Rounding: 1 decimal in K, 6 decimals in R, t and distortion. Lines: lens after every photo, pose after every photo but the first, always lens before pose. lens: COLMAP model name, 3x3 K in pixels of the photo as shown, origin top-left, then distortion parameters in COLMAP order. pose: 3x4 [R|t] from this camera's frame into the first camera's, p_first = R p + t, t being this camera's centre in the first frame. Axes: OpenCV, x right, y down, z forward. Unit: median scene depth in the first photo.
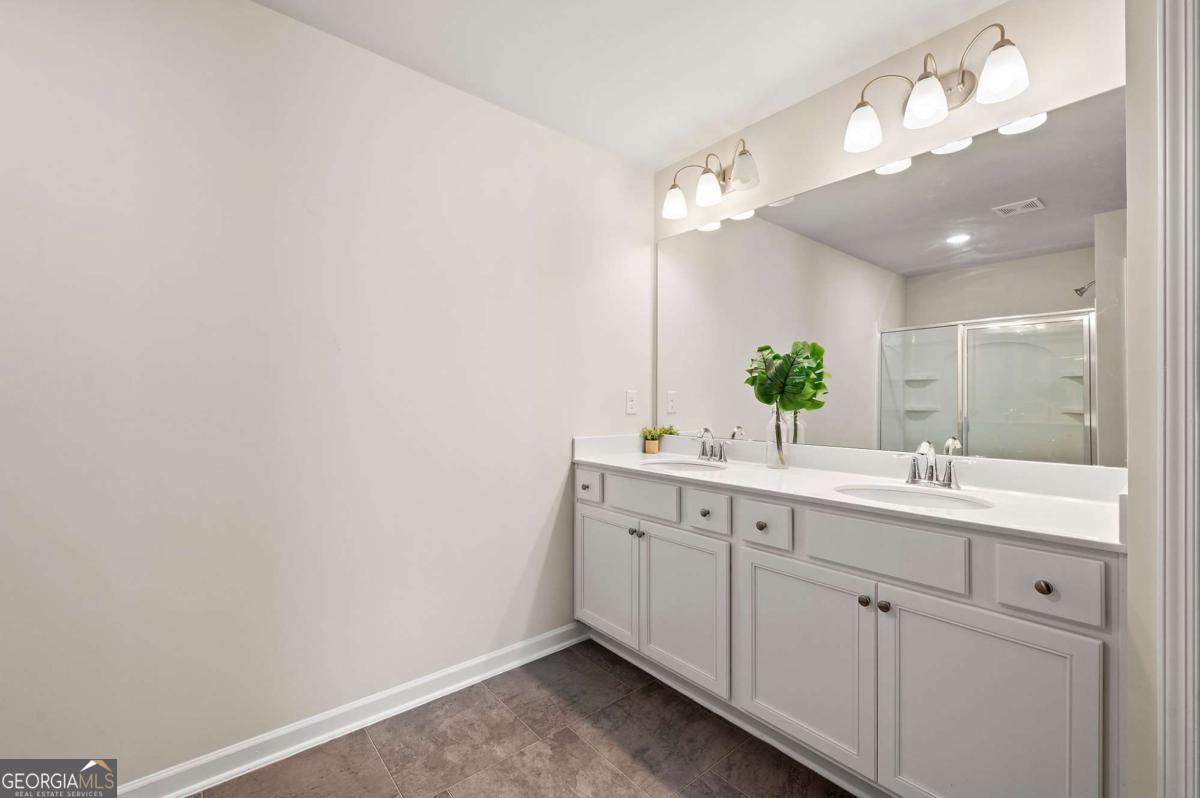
lens RADIAL K [[495.8, 0, 600.0], [0, 495.8, 399.0], [0, 0, 1]] dist [0.000500, -0.000052]
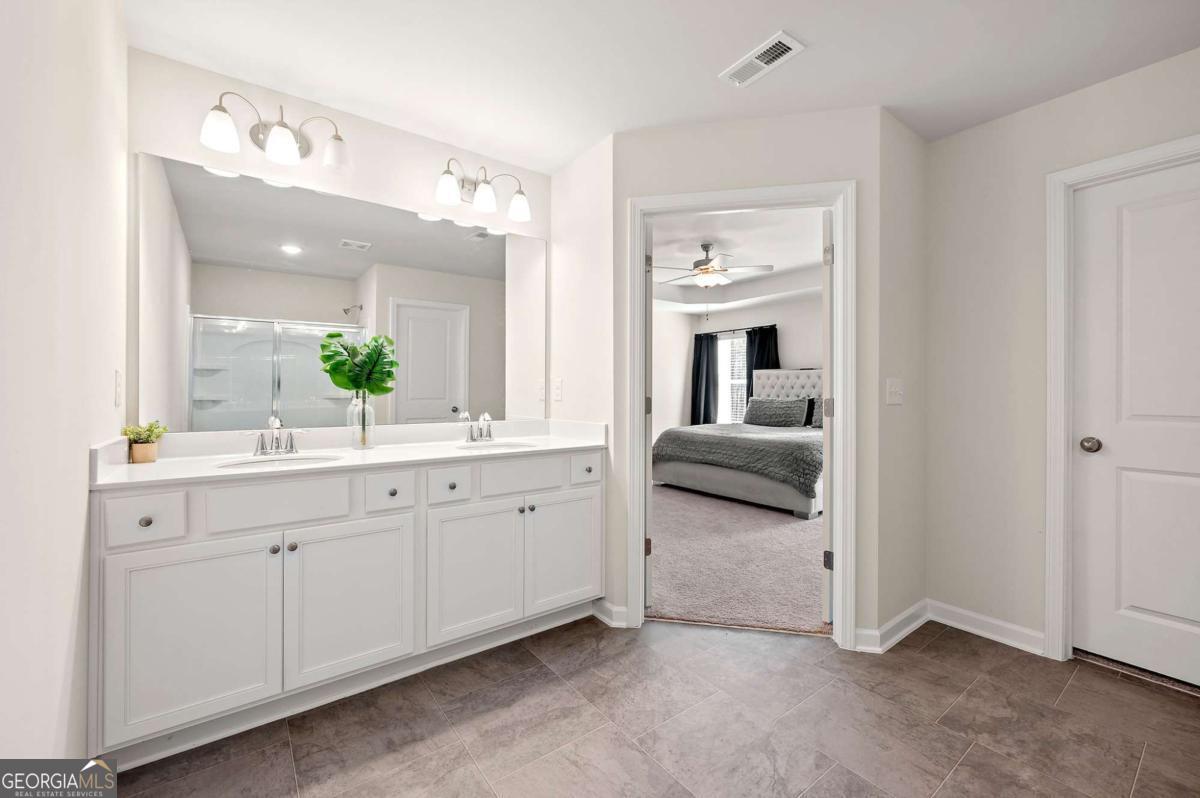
lens RADIAL K [[492.7, 0, 591.2], [0, 492.7, 393.4], [0, 0, 1]] dist [-0.001570, -0.000102]
pose [[0.046653, -0.000803, 0.998911, -0.719399], [-0.004951, 0.999987, 0.001035, 0.014946], [-0.998899, -0.004994, 0.046648, 0.470601]]
